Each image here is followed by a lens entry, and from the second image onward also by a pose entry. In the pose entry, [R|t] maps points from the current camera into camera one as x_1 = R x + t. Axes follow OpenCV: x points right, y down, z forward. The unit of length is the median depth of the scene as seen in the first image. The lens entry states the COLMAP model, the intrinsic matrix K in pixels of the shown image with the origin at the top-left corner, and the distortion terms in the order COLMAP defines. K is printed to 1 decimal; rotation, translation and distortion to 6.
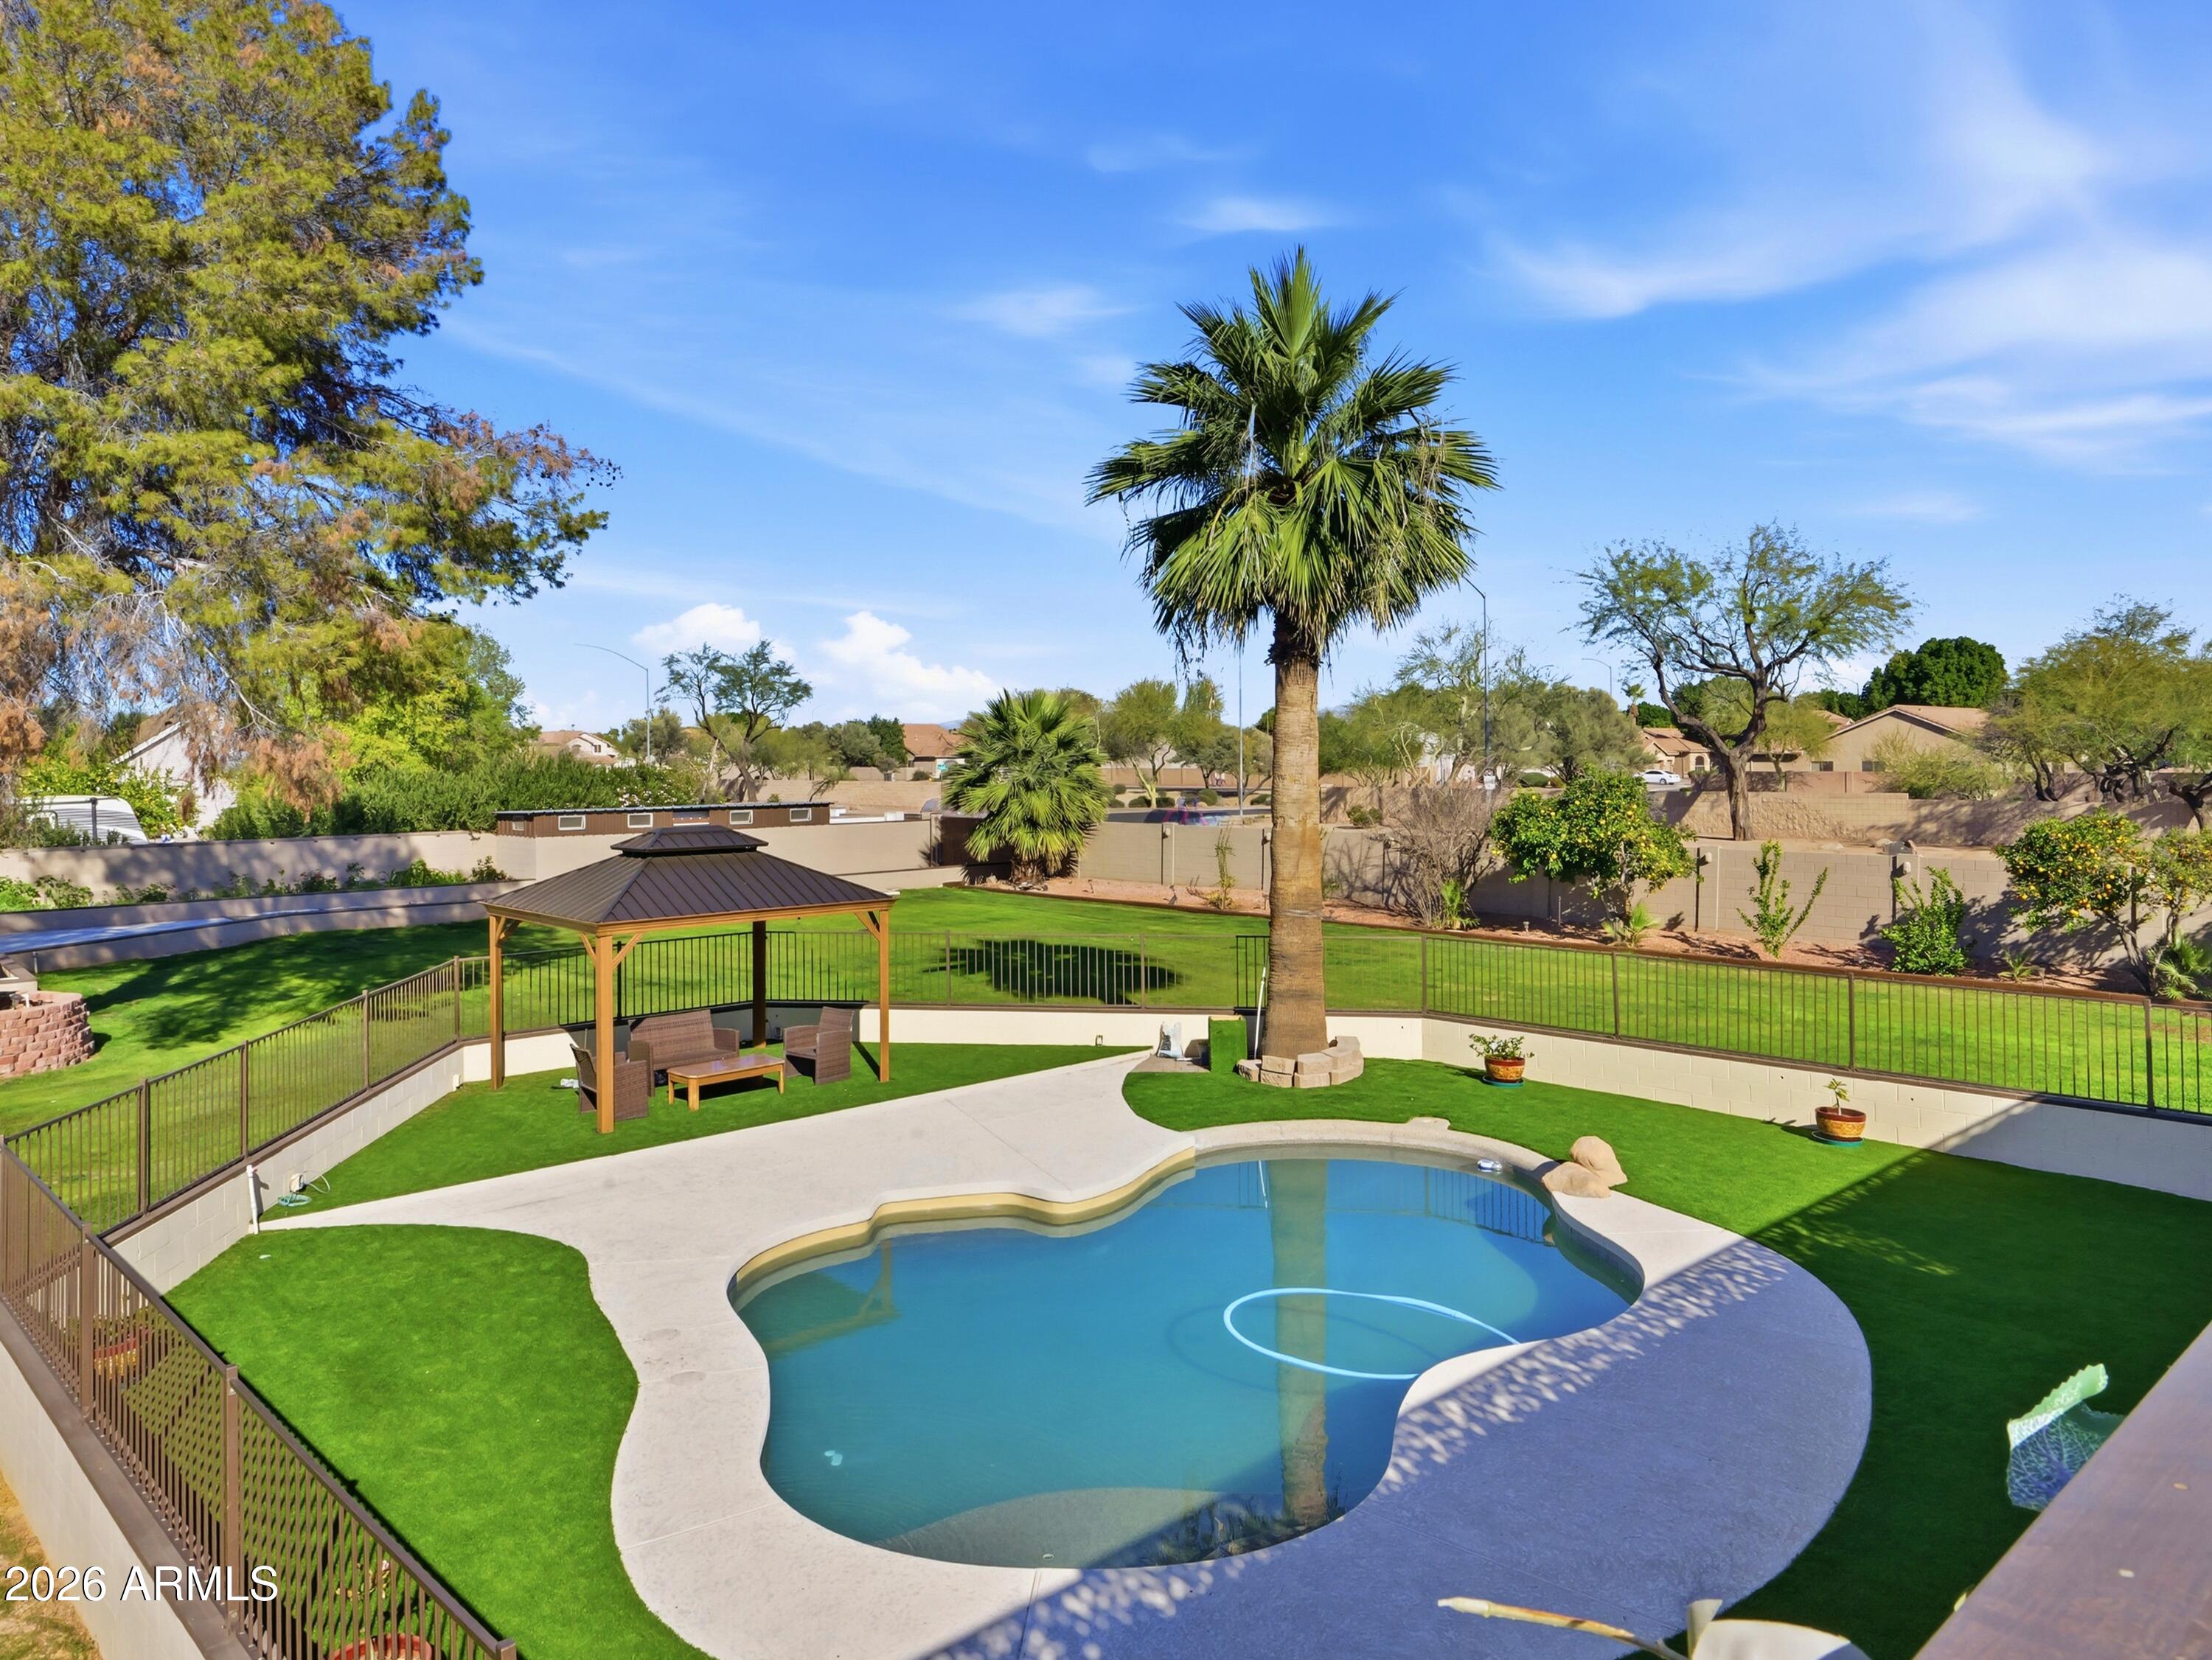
lens RADIAL K [[1544.5, 0, 1088.2], [0, 1544.5, 734.2], [0, 0, 1]] dist [0.002968, 0.002342]
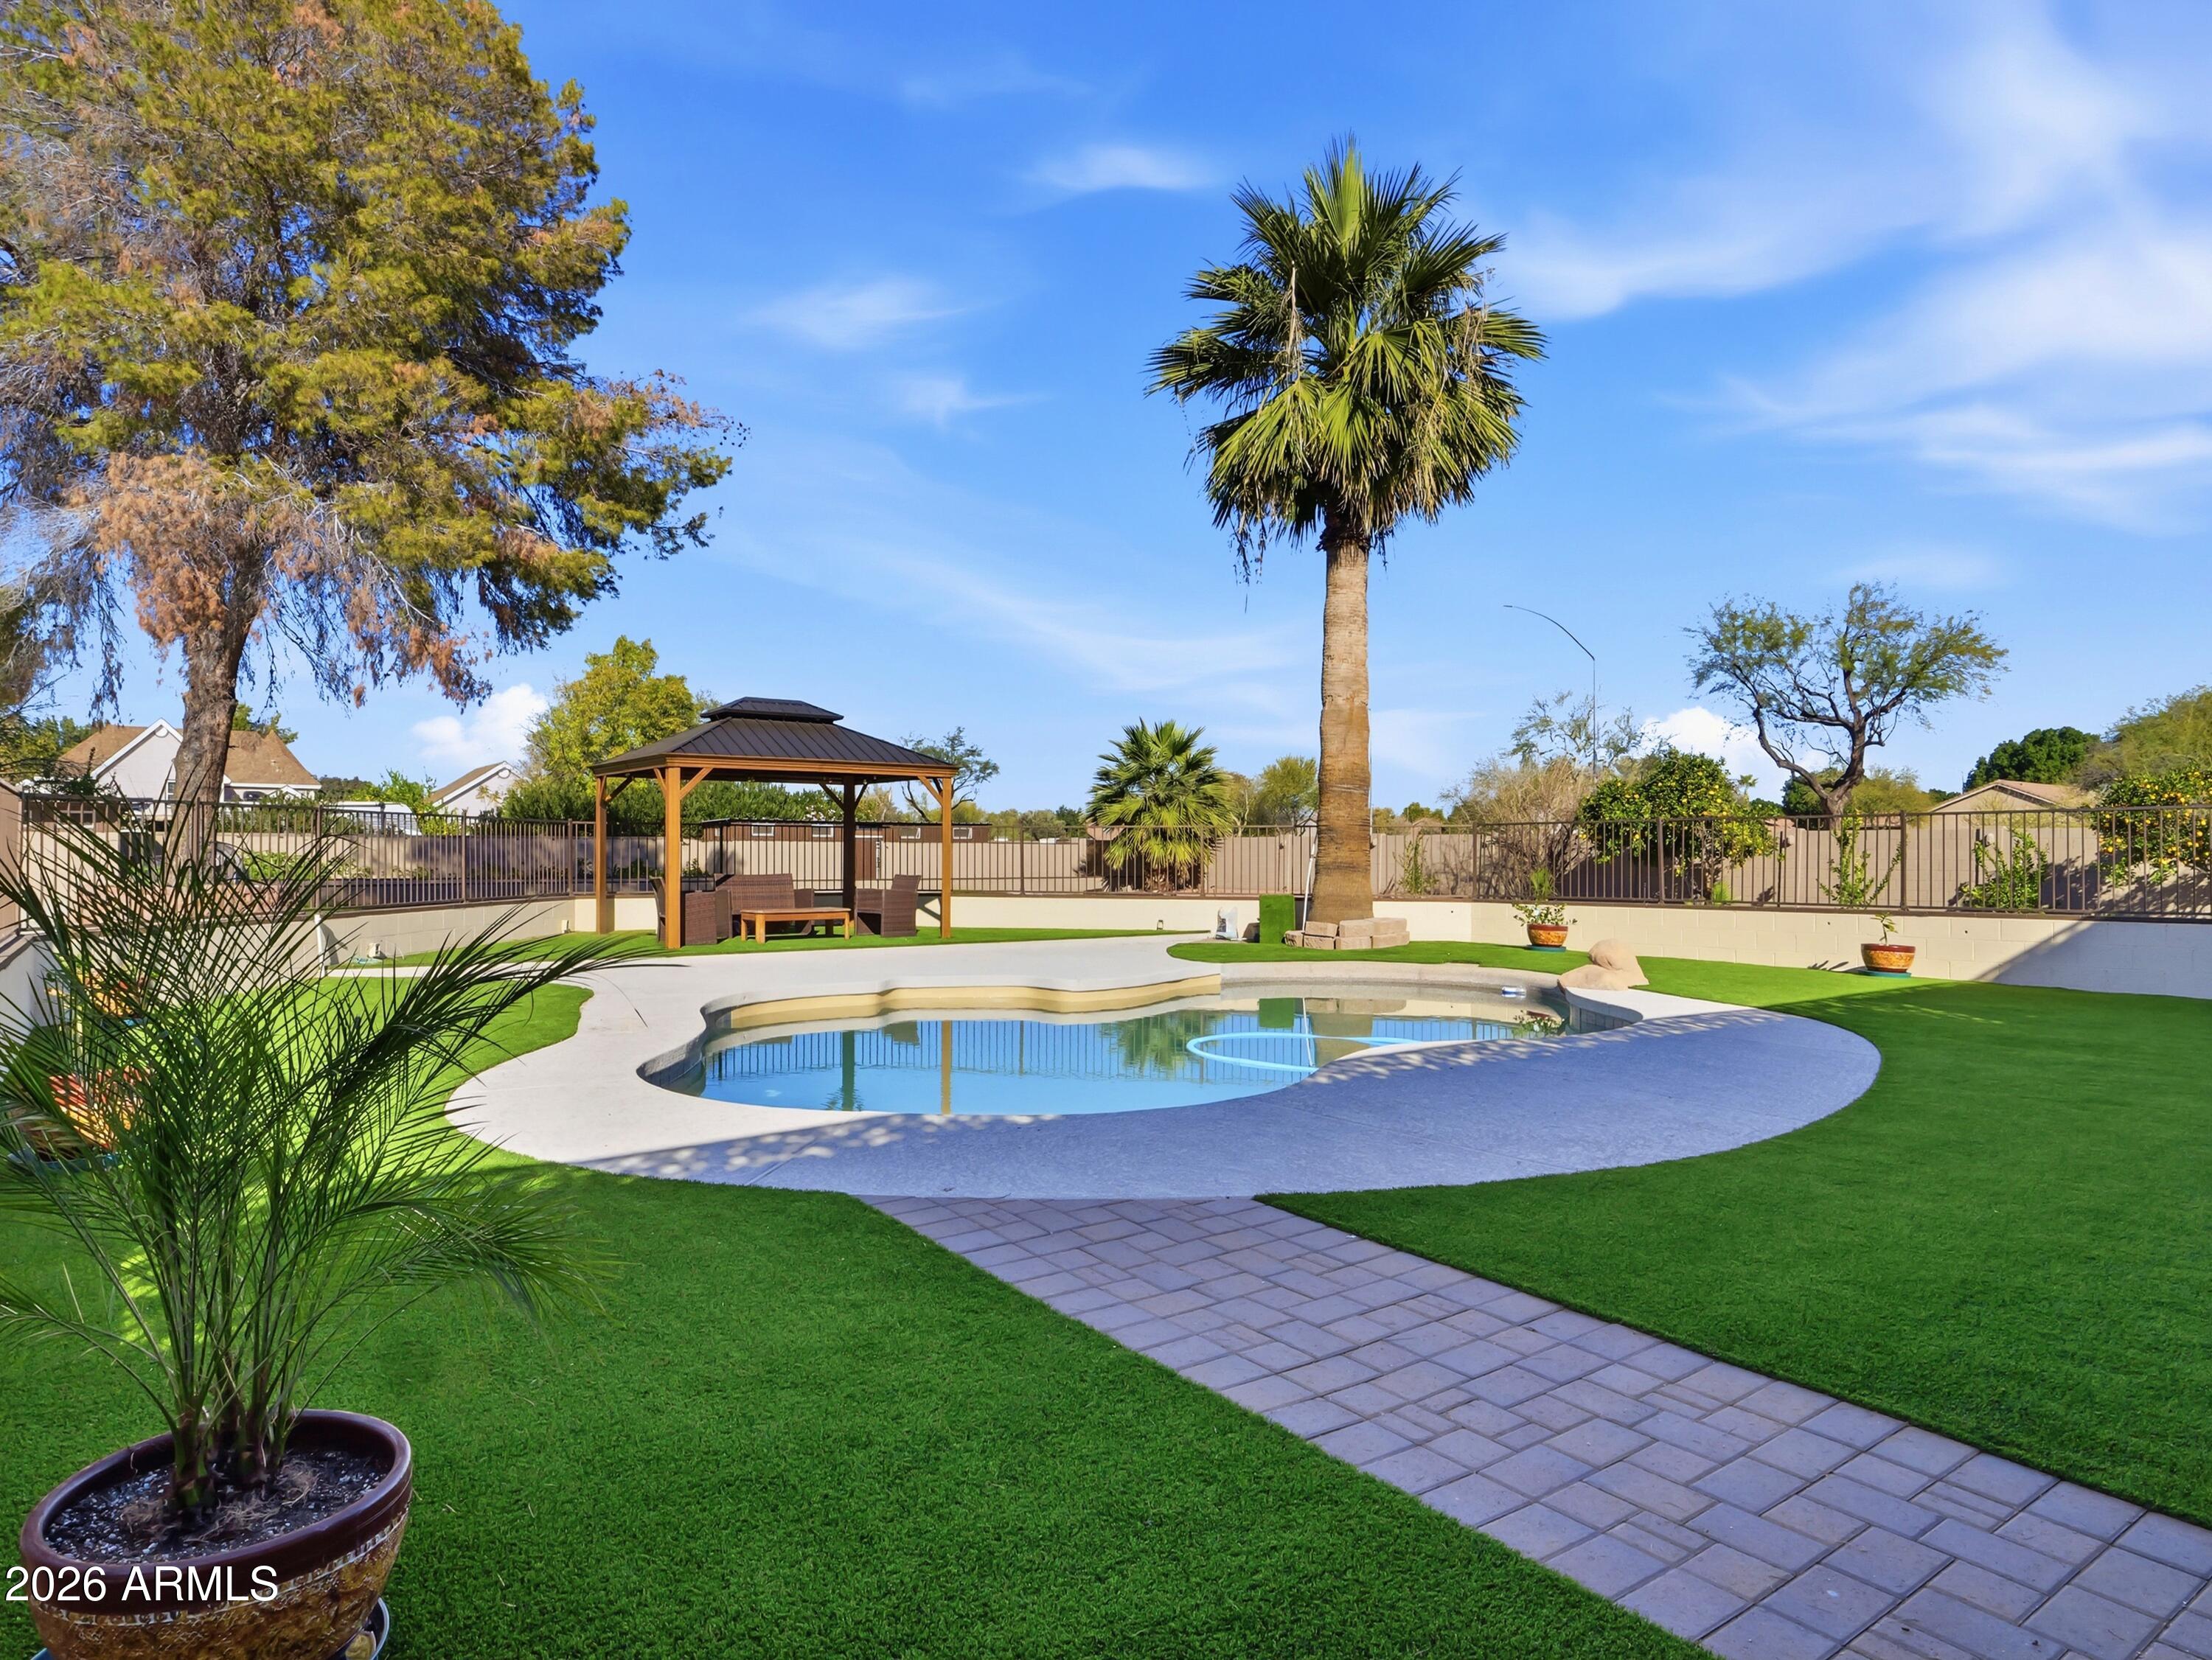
lens RADIAL K [[1332.6, 0, 1095.0], [0, 1332.6, 849.0], [0, 0, 1]] dist [-0.021924, 0.002893]
pose [[0.992429, 0.010313, -0.122388, 0.042633], [-0.010023, 0.999945, 0.002981, 0.083379], [0.122412, -0.001732, 0.992478, 0.053359]]
